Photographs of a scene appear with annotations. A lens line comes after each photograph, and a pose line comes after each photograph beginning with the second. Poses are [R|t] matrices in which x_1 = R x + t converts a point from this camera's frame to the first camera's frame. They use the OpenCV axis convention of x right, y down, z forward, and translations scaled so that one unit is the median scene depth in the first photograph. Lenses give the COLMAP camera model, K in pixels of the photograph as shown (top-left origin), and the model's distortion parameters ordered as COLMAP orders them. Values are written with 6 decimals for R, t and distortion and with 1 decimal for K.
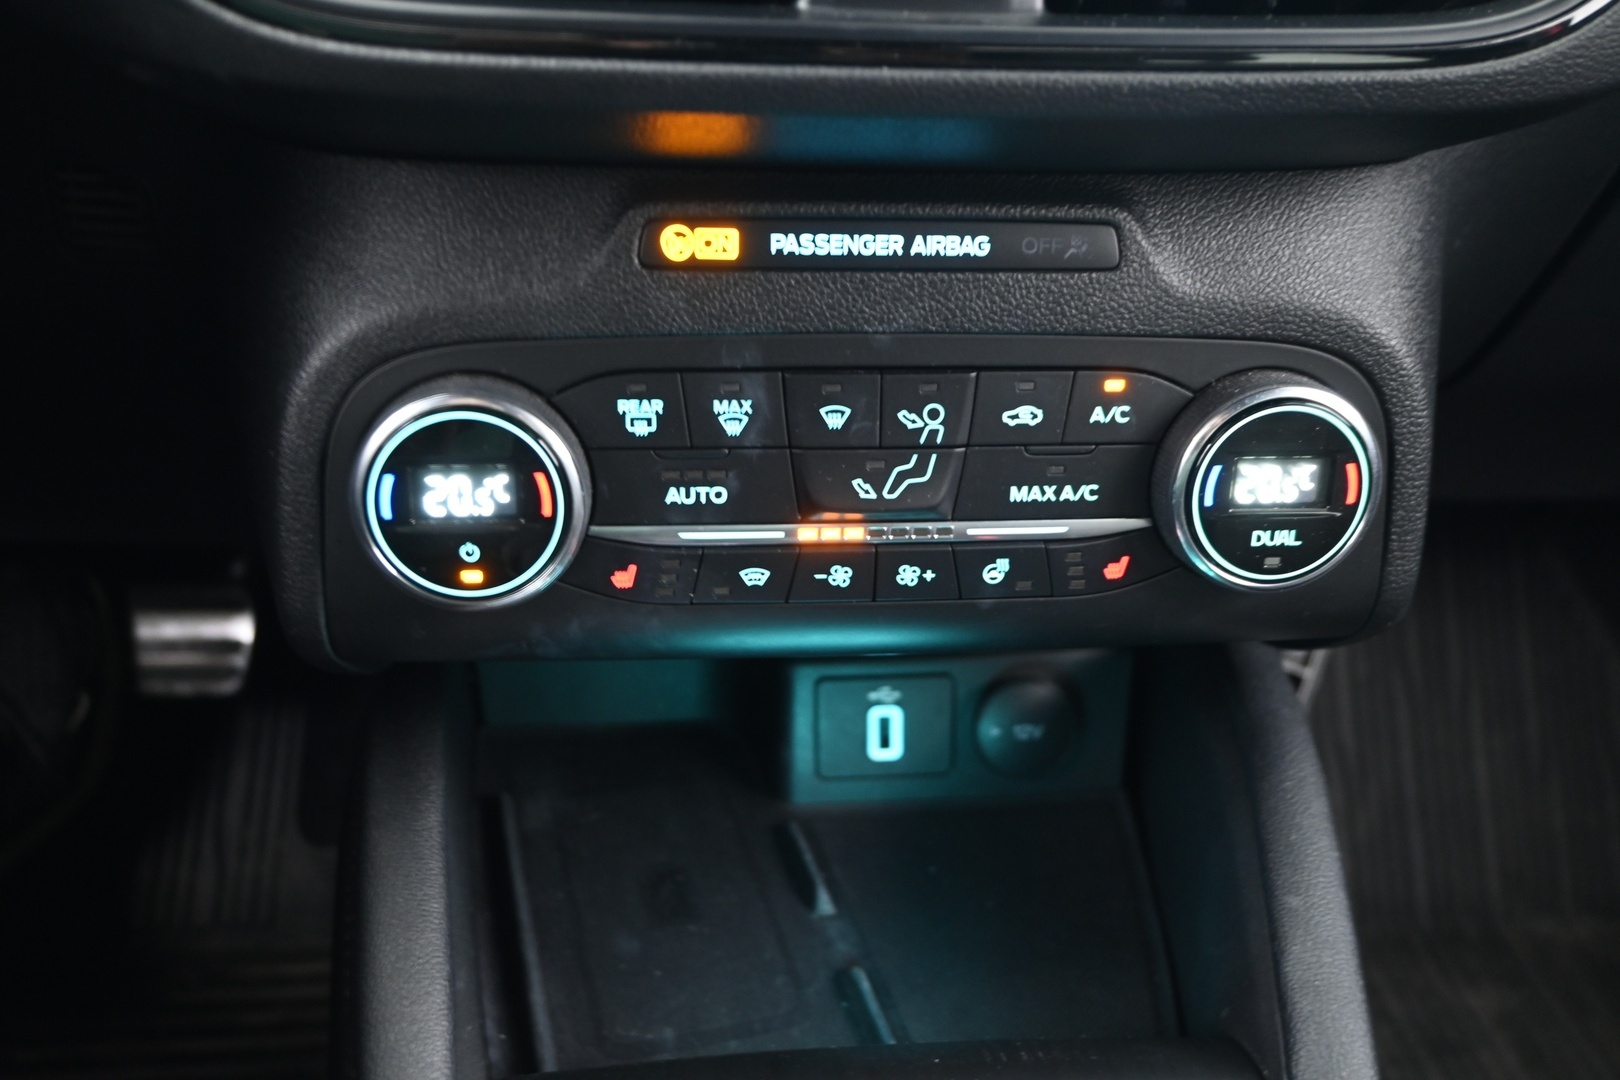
lens RADIAL K [[1363.0, 0, 811.2], [0, 1363.0, 537.4], [0, 0, 1]] dist [0.009597, 0.011657]
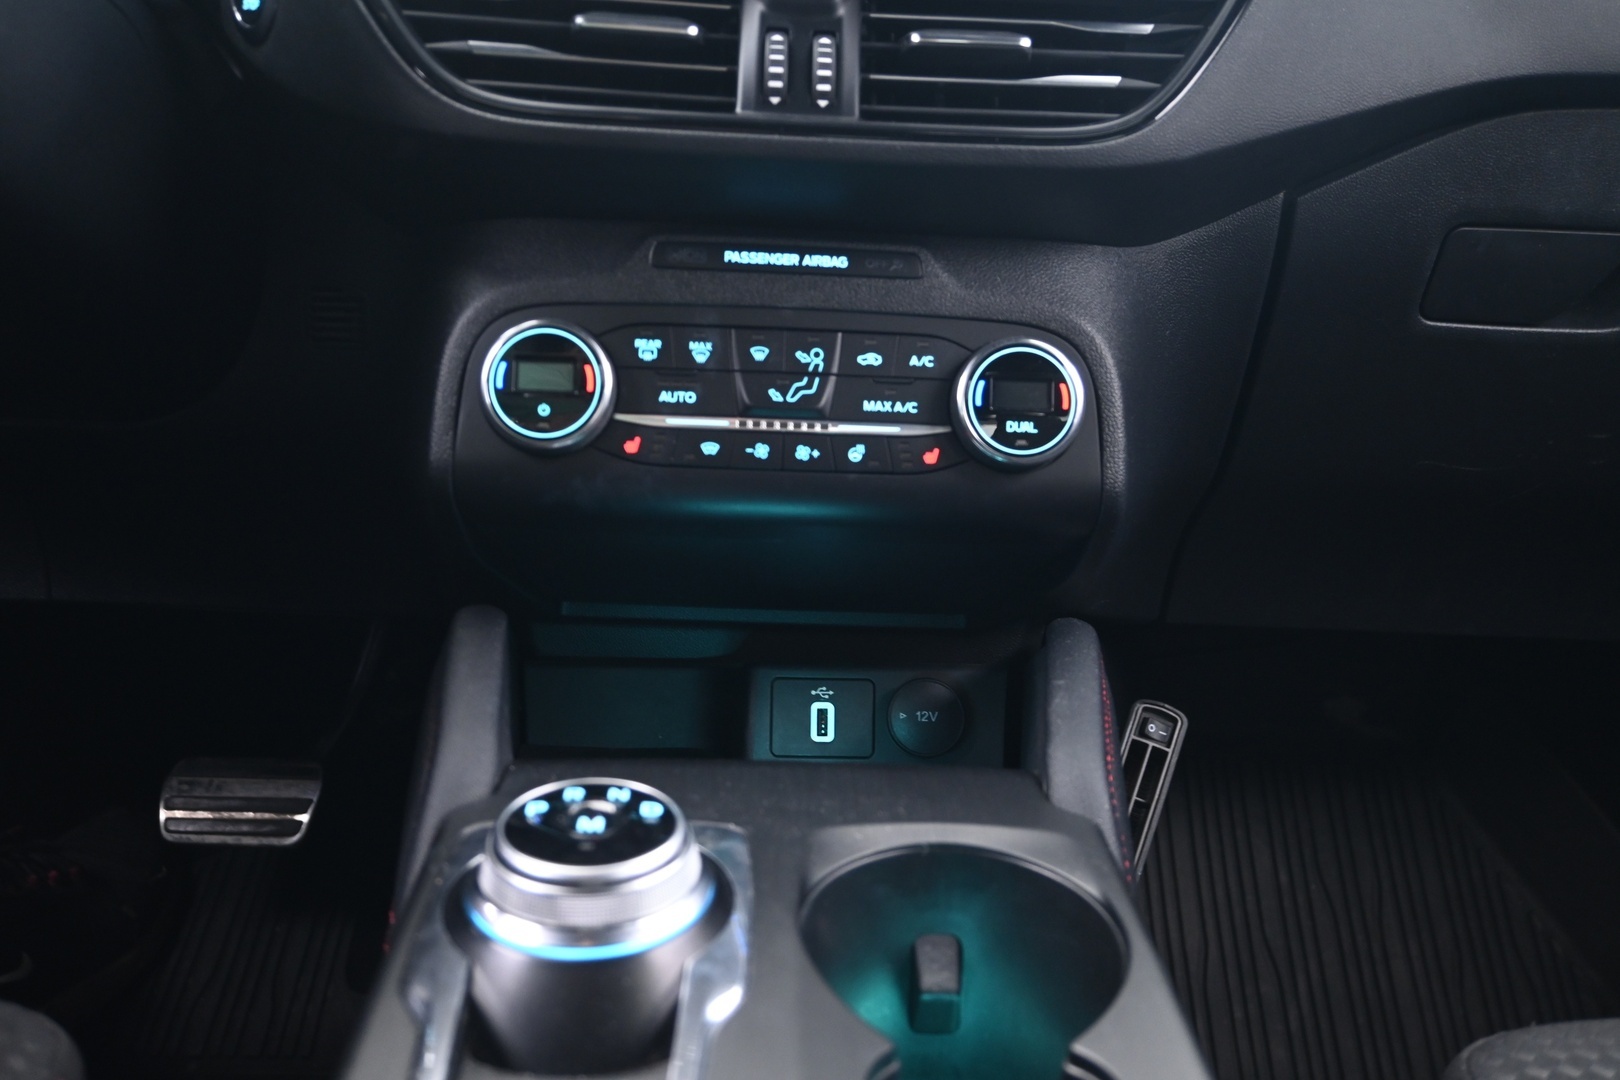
lens RADIAL K [[1363.0, 0, 809.8], [0, 1363.0, 538.1], [0, 0, 1]] dist [0.009597, 0.011657]
pose [[0.998913, 0.010871, -0.045334, 0.160875], [-0.026942, 0.928217, -0.371062, 0.762236], [0.038046, 0.371880, 0.927501, -0.512805]]
